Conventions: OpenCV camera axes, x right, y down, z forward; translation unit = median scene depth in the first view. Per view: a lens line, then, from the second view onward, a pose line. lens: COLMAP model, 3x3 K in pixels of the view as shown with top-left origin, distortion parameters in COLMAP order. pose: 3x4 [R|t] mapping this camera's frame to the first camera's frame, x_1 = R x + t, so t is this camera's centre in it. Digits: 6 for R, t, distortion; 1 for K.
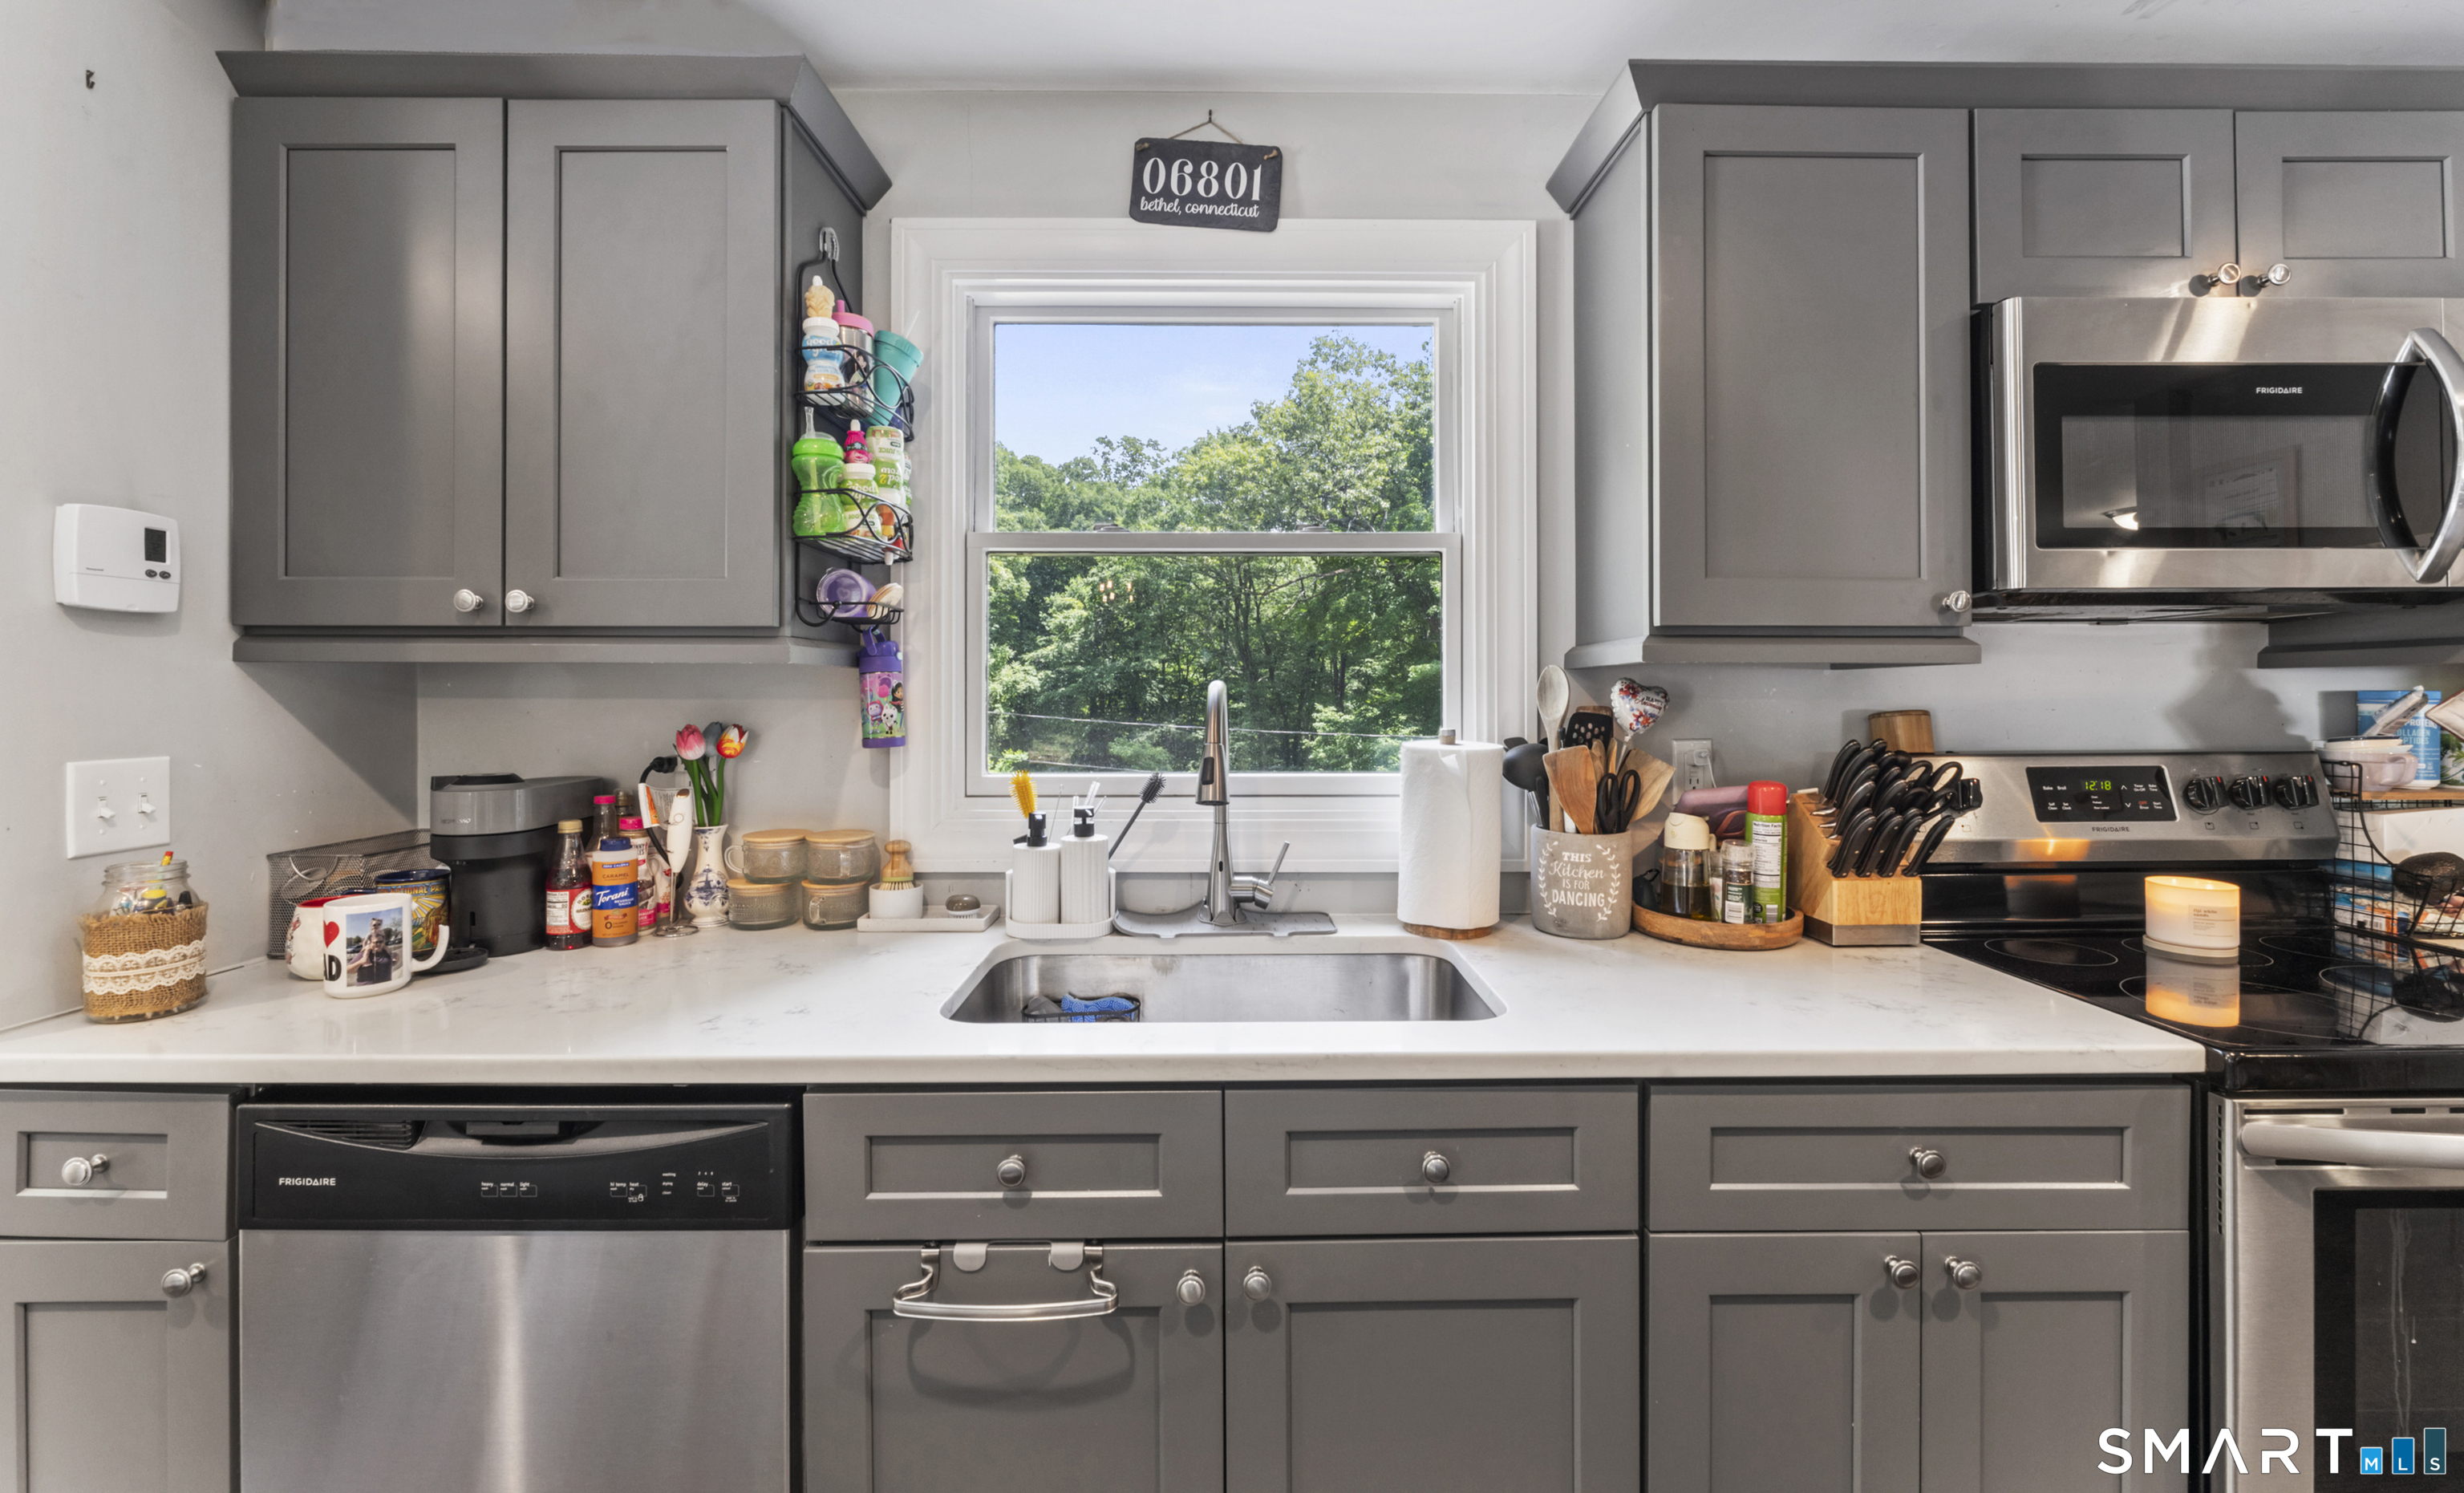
lens RADIAL K [[1051.7, 0, 1190.5], [0, 1051.7, 660.3], [0, 0, 1]] dist [-0.003536, -0.000017]
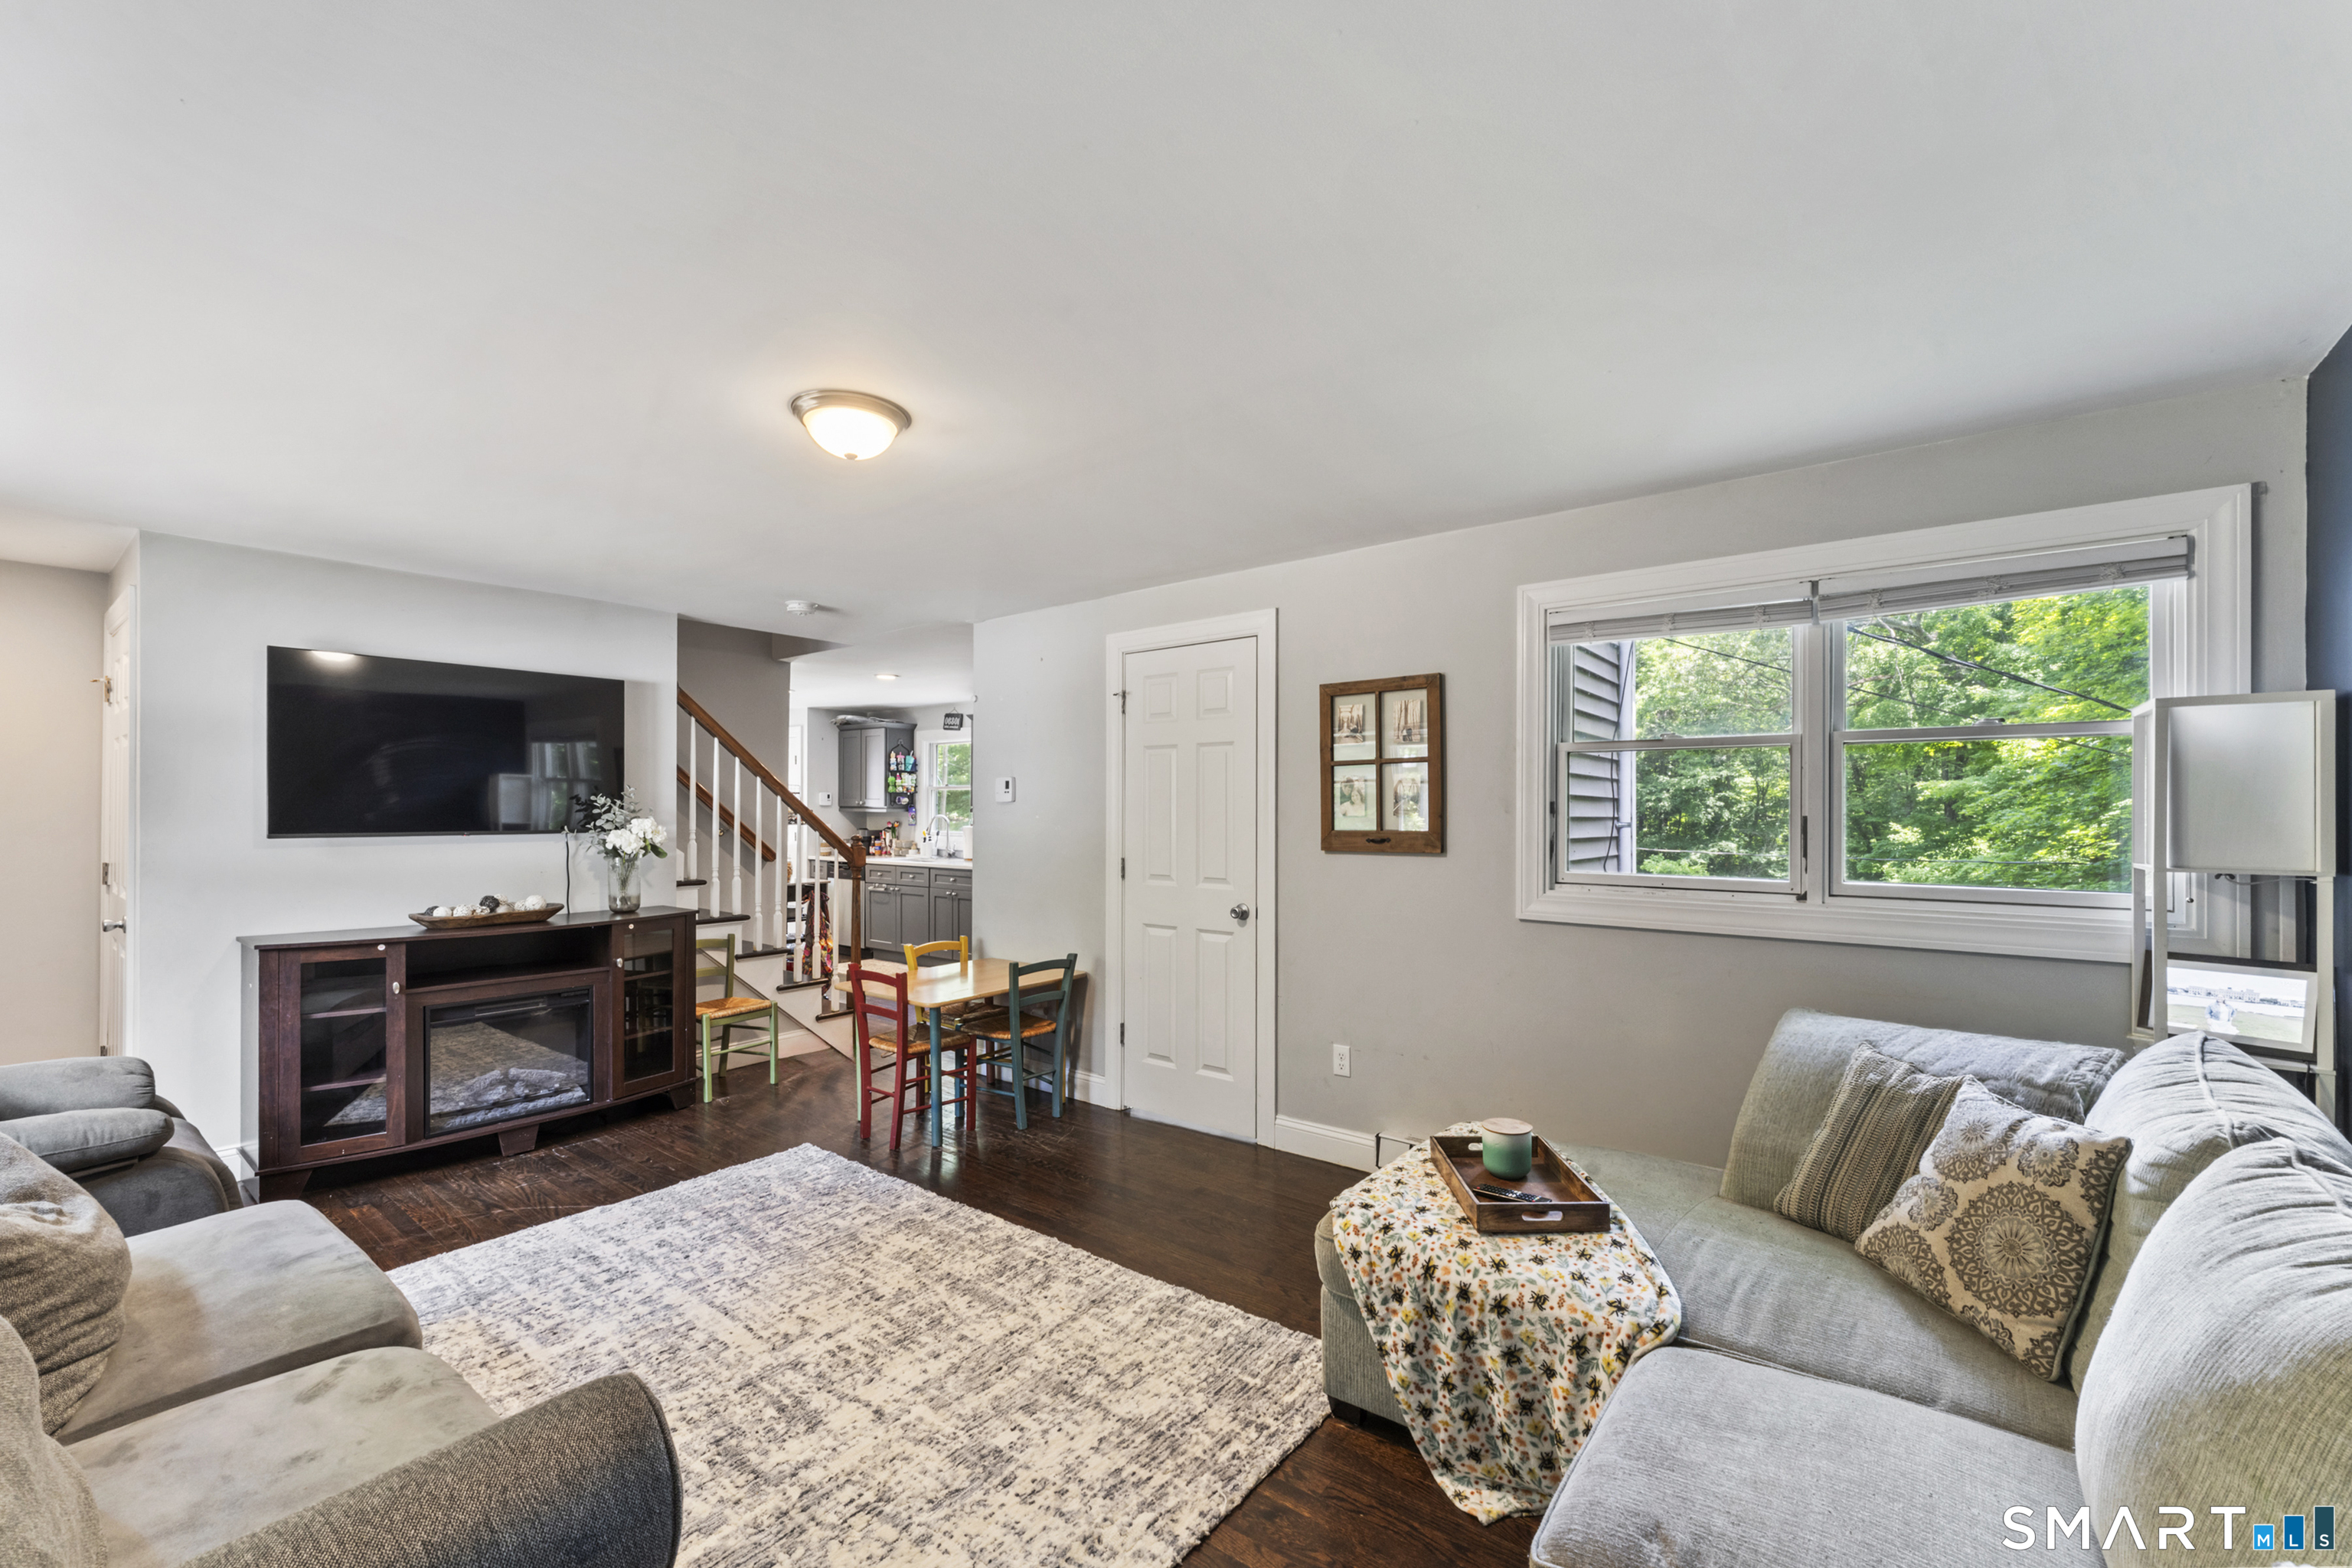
lens RADIAL K [[946.1, 0, 1166.0], [0, 946.1, 799.7], [0, 0, 1]] dist [-0.000365, -0.000793]
pose [[0.755965, -0.012716, -0.654489, 4.731897], [0.001403, 0.999840, -0.017806, 0.034777], [0.654611, 0.012542, 0.755862, -2.299904]]
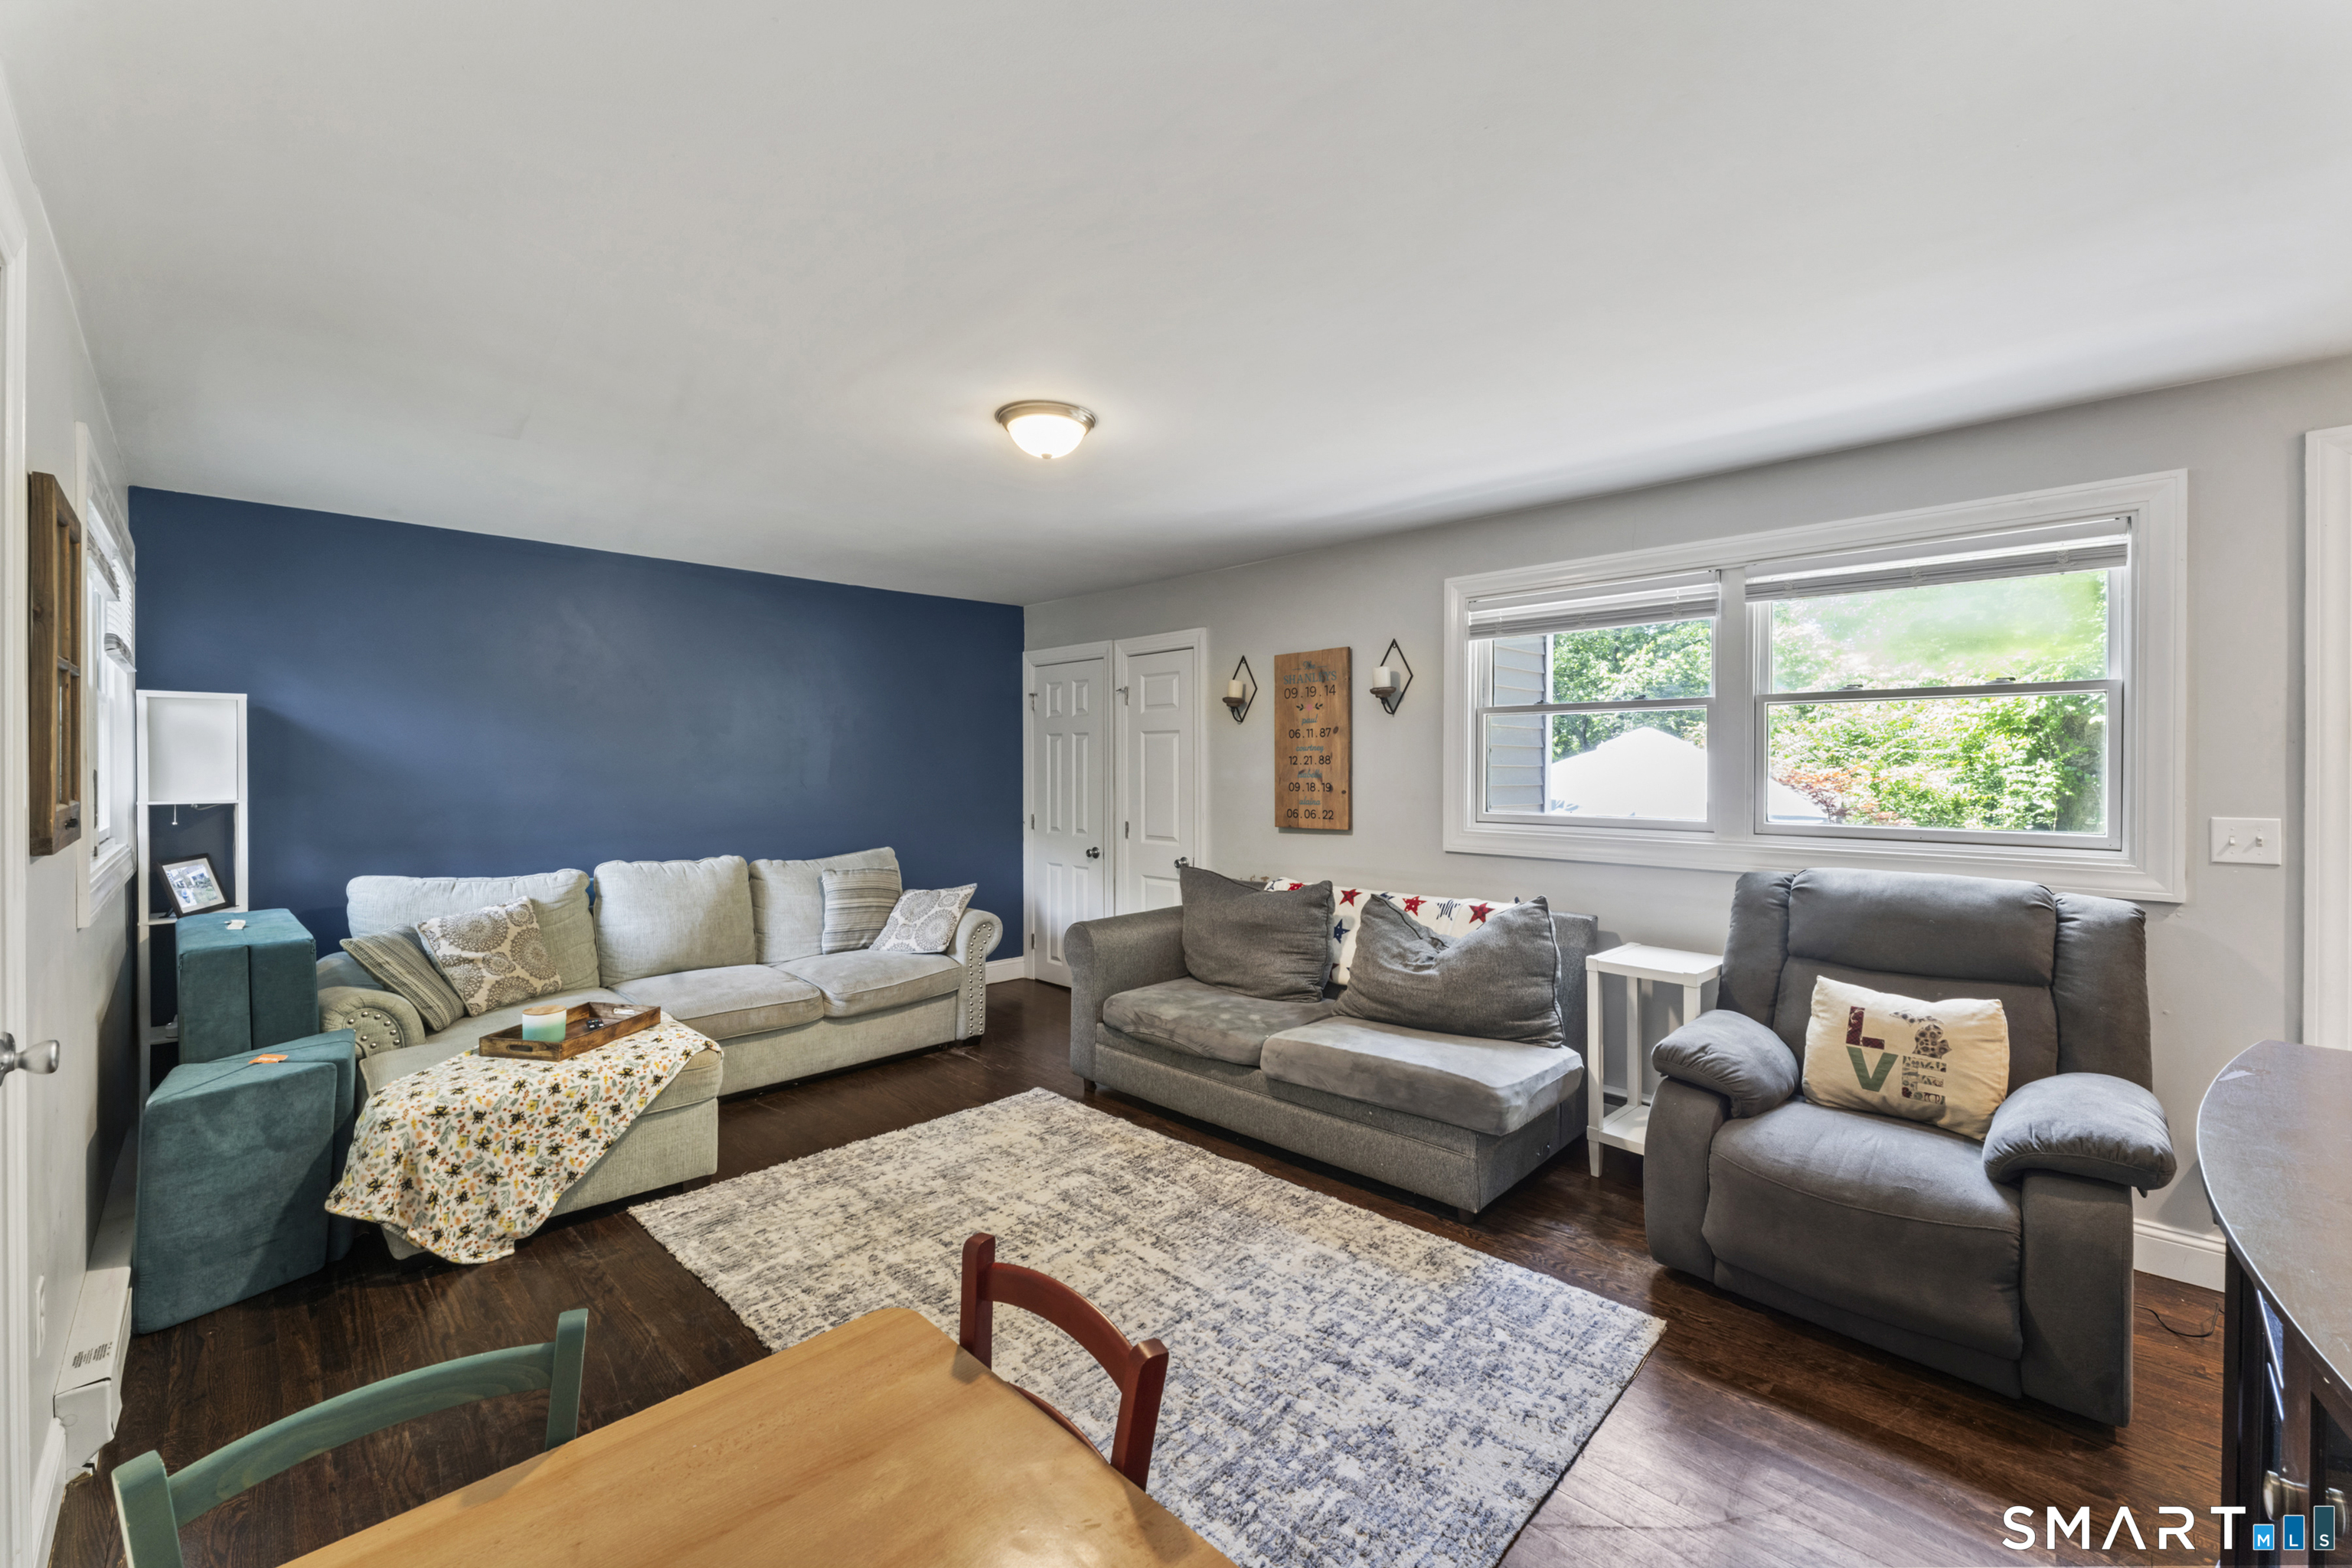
lens RADIAL K [[946.1, 0, 1186.7], [0, 946.1, 763.9], [0, 0, 1]] dist [-0.000365, -0.000793]
pose [[-0.686503, -0.004542, 0.727113, 1.965481], [-0.003635, 0.999989, 0.002815, 0.017308], [-0.727118, -0.000710, -0.686512, -0.506769]]
